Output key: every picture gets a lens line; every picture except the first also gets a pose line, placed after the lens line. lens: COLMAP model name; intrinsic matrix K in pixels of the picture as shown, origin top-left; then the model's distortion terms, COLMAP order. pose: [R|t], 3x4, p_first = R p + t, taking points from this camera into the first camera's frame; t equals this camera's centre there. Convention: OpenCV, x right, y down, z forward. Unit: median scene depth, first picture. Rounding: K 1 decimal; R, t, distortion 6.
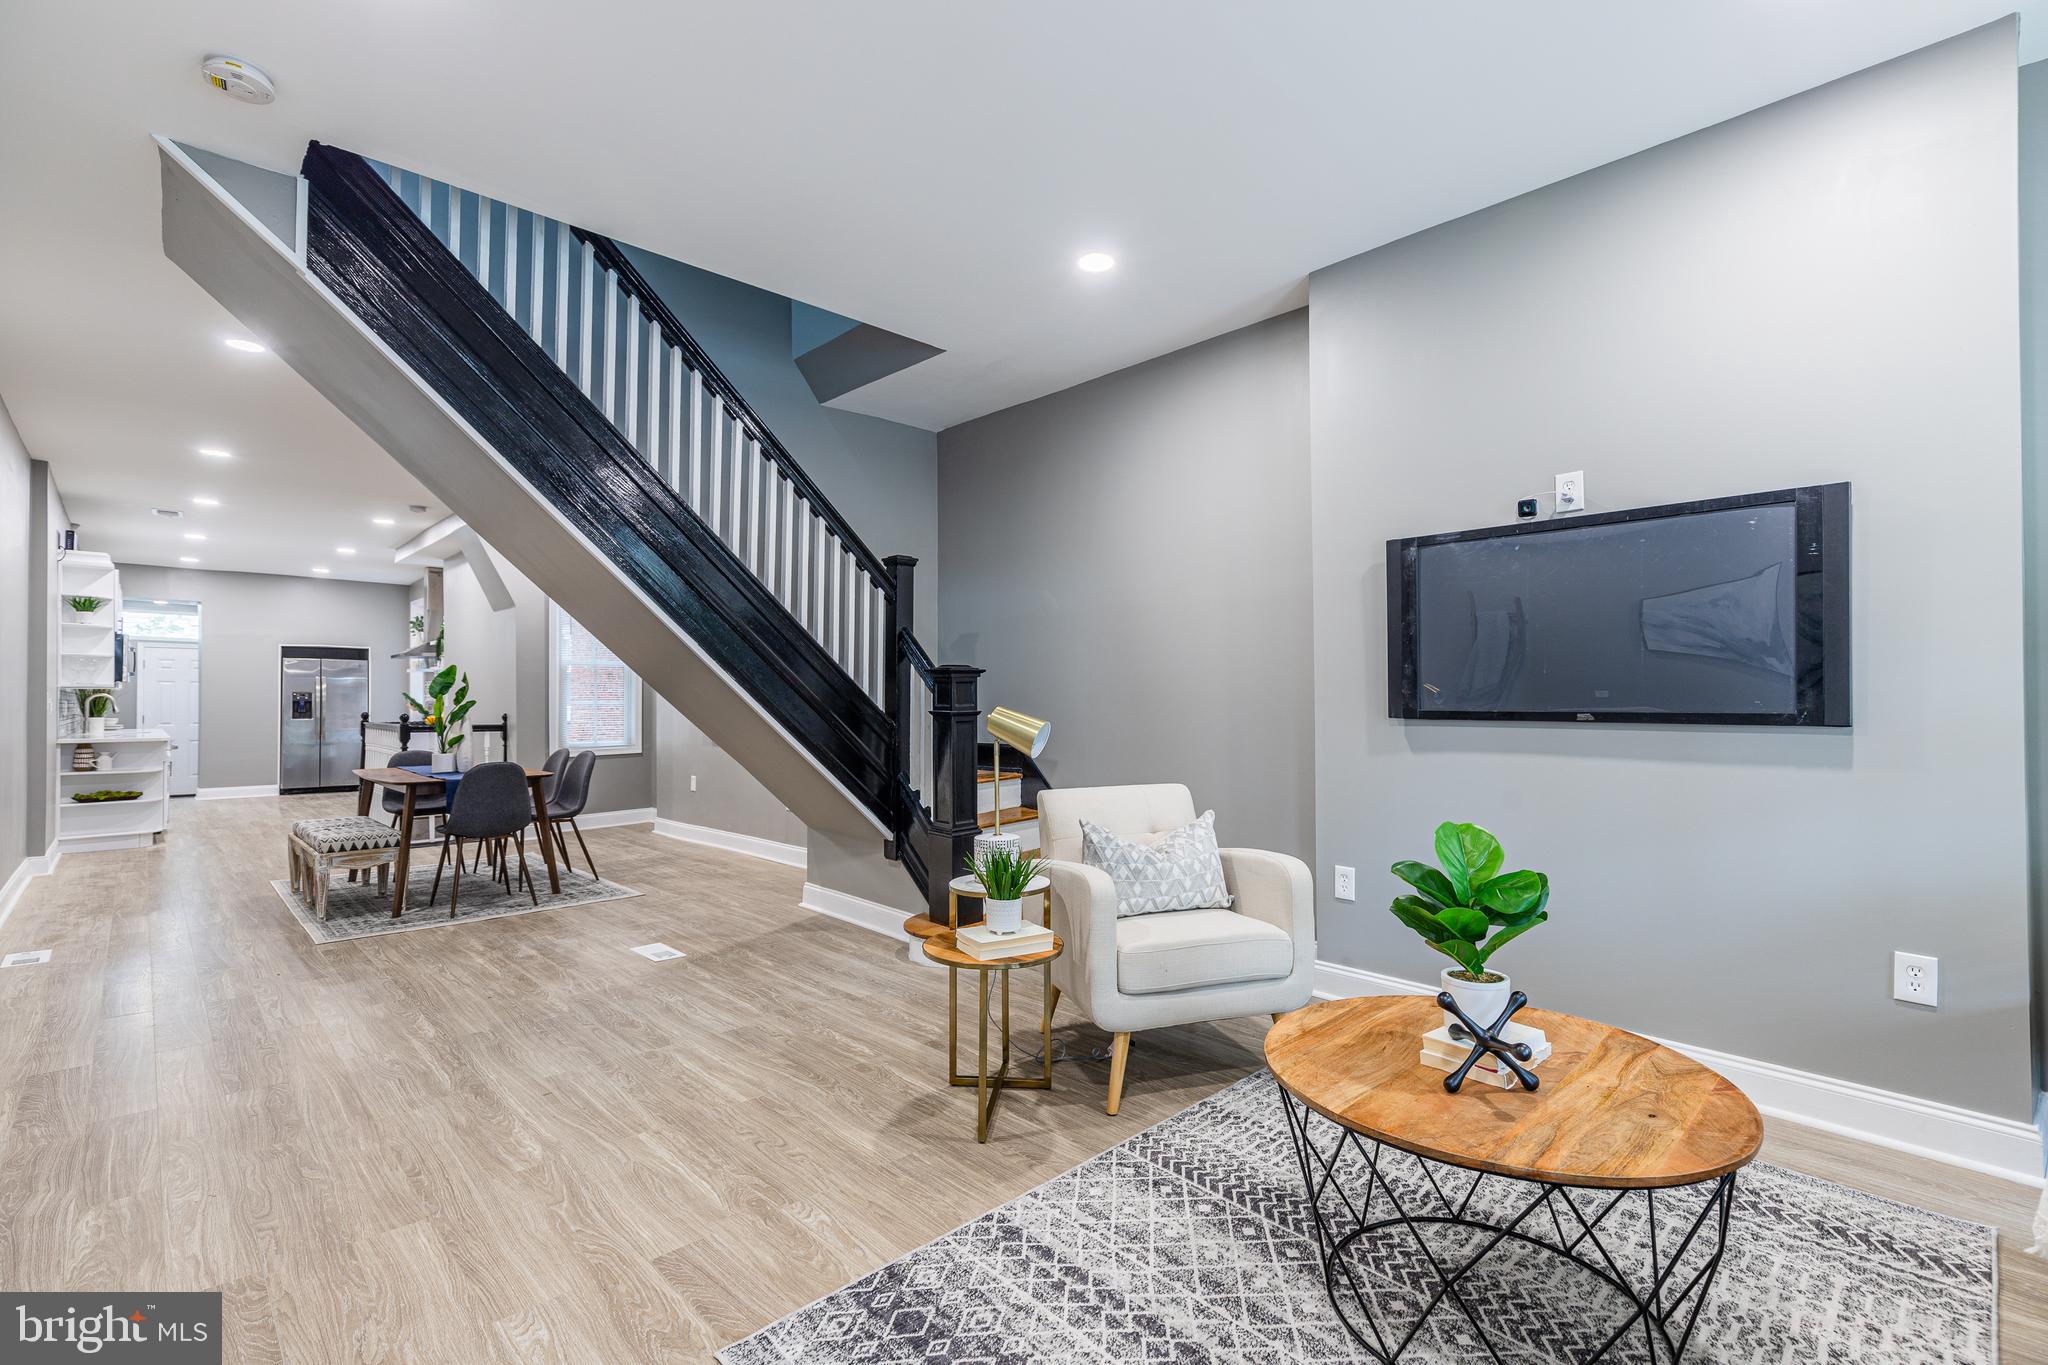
lens RADIAL K [[922.3, 0, 1032.0], [0, 922.3, 696.6], [0, 0, 1]] dist [0.018157, -0.002284]
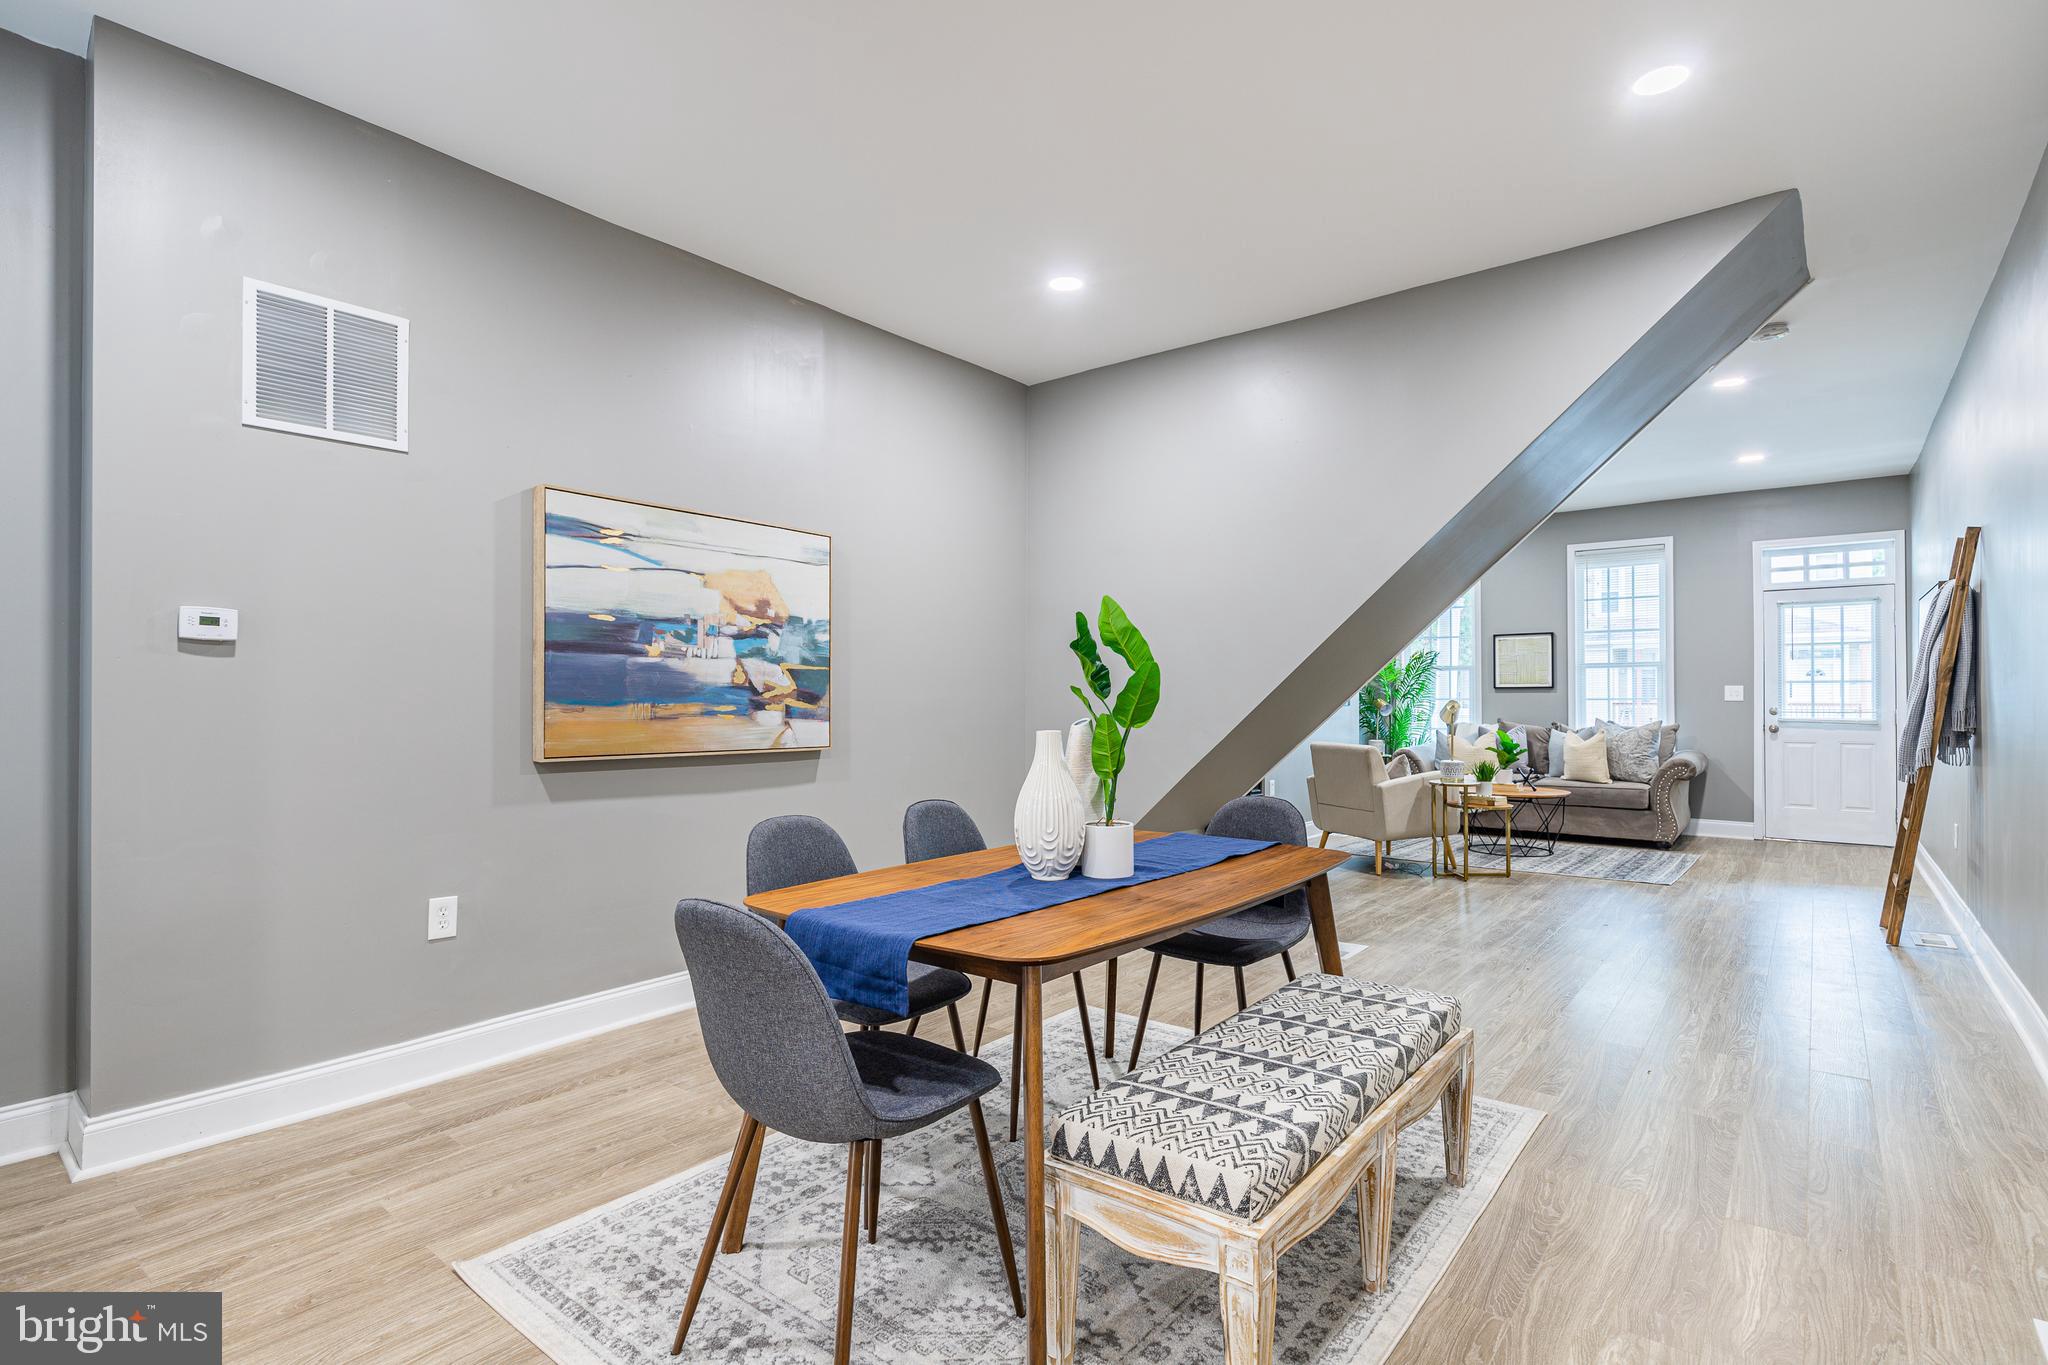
lens RADIAL K [[989.0, 0, 1030.4], [0, 989.0, 694.0], [0, 0, 1]] dist [-0.001865, 0.002808]
pose [[-0.130549, 0.008676, 0.991404, -1.194114], [-0.003624, 0.999951, -0.009228, 0.013323], [-0.991435, -0.004798, -0.130511, 1.252061]]
